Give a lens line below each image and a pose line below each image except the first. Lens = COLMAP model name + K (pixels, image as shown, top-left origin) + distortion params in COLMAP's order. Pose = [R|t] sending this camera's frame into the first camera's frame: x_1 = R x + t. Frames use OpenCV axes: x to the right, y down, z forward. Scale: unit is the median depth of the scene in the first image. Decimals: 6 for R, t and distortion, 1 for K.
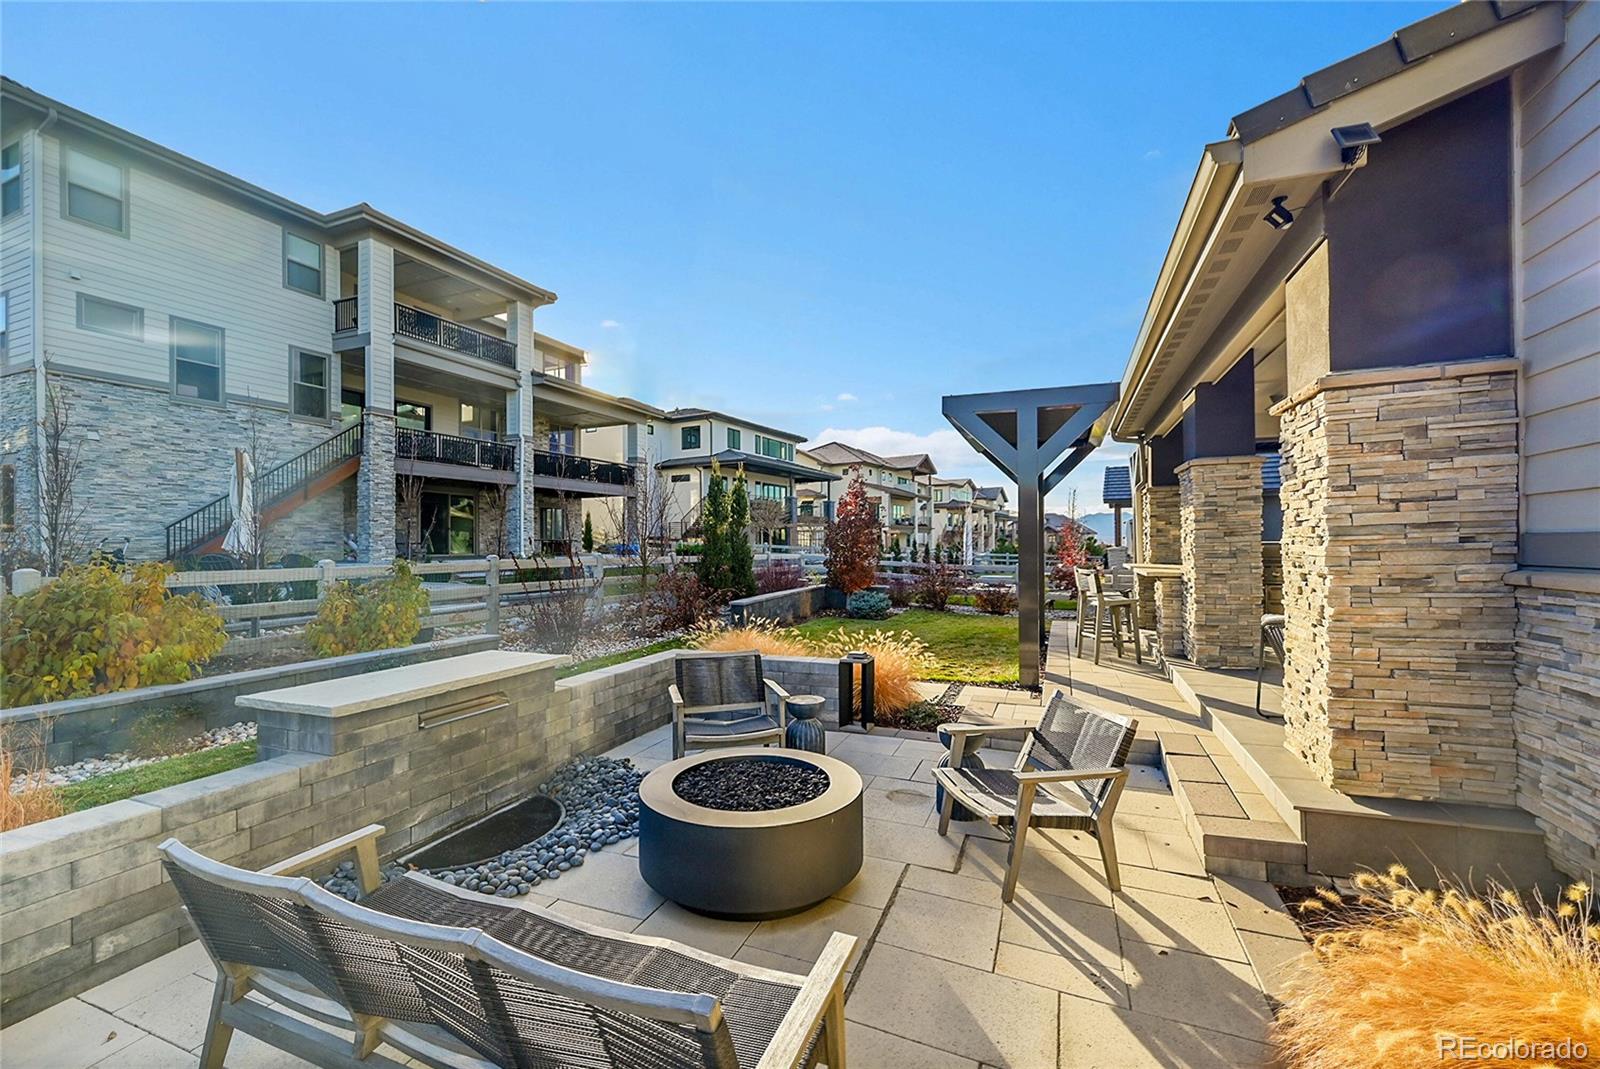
lens RADIAL K [[602.9, 0, 792.2], [0, 602.9, 543.4], [0, 0, 1]] dist [0.001497, -0.000303]
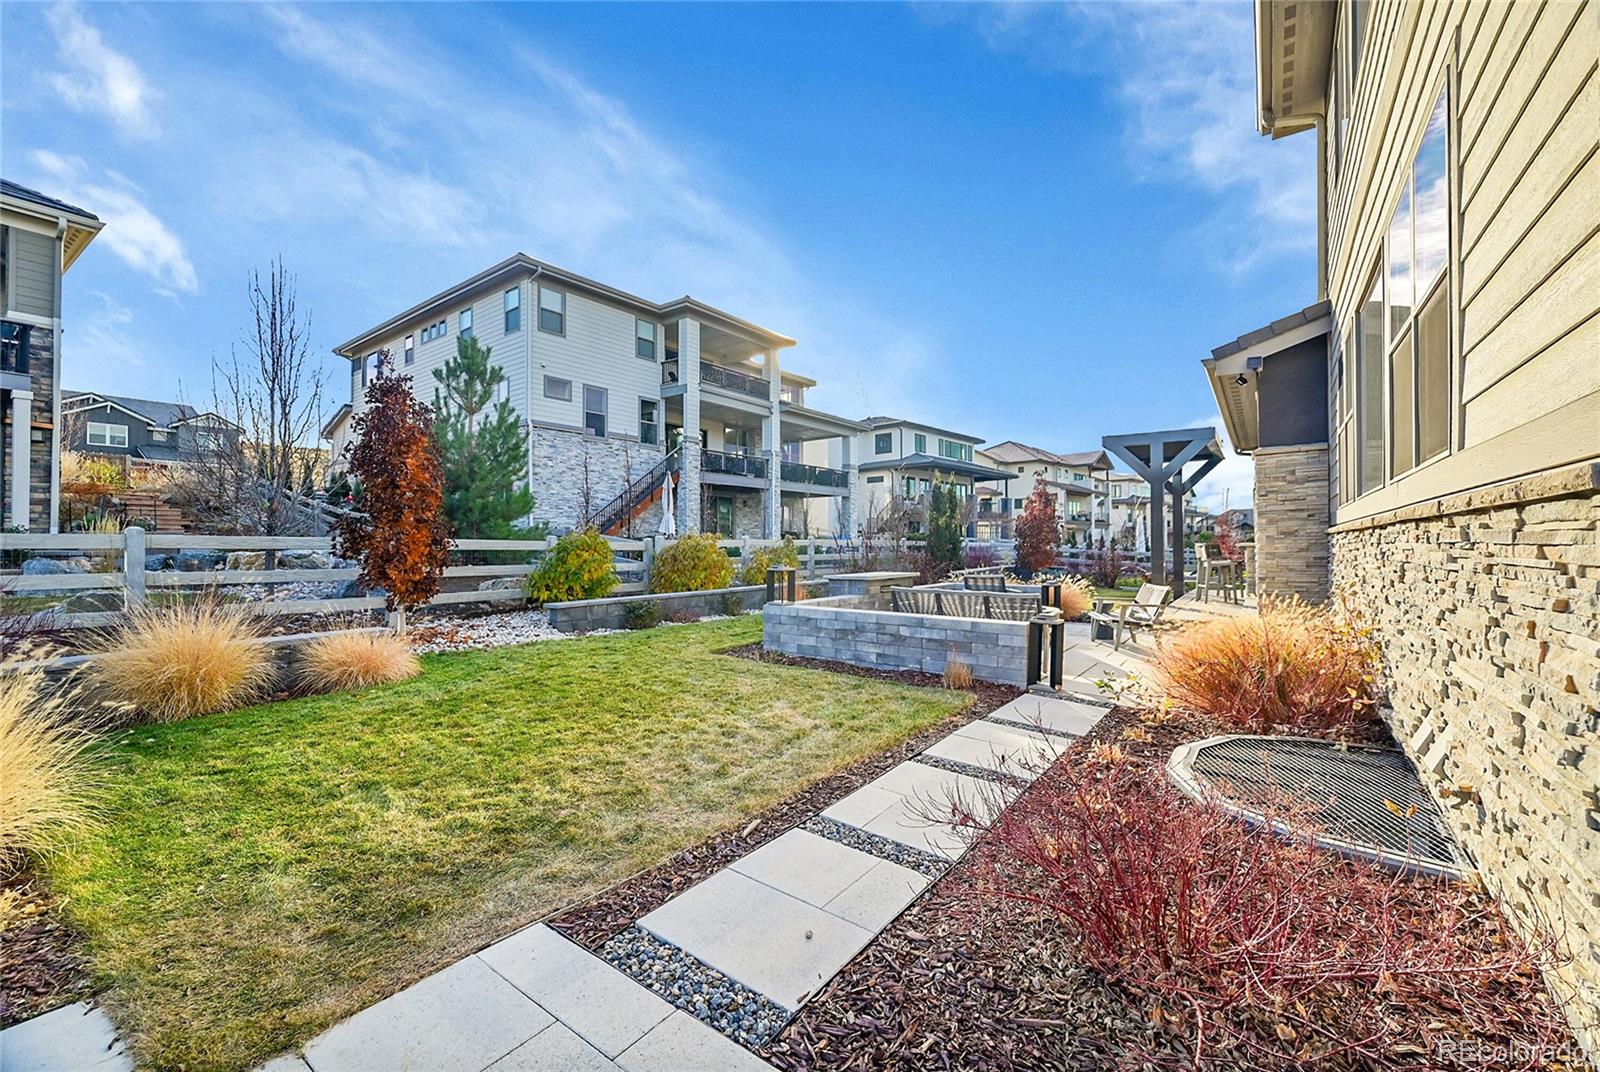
lens RADIAL K [[602.9, 0, 868.8], [0, 602.9, 532.2], [0, 0, 1]] dist [0.001497, -0.000303]
pose [[0.988023, -0.000739, -0.154303, -0.059342], [-0.001403, 0.999904, -0.013776, 0.019102], [0.154298, 0.013828, 0.987928, -0.341078]]
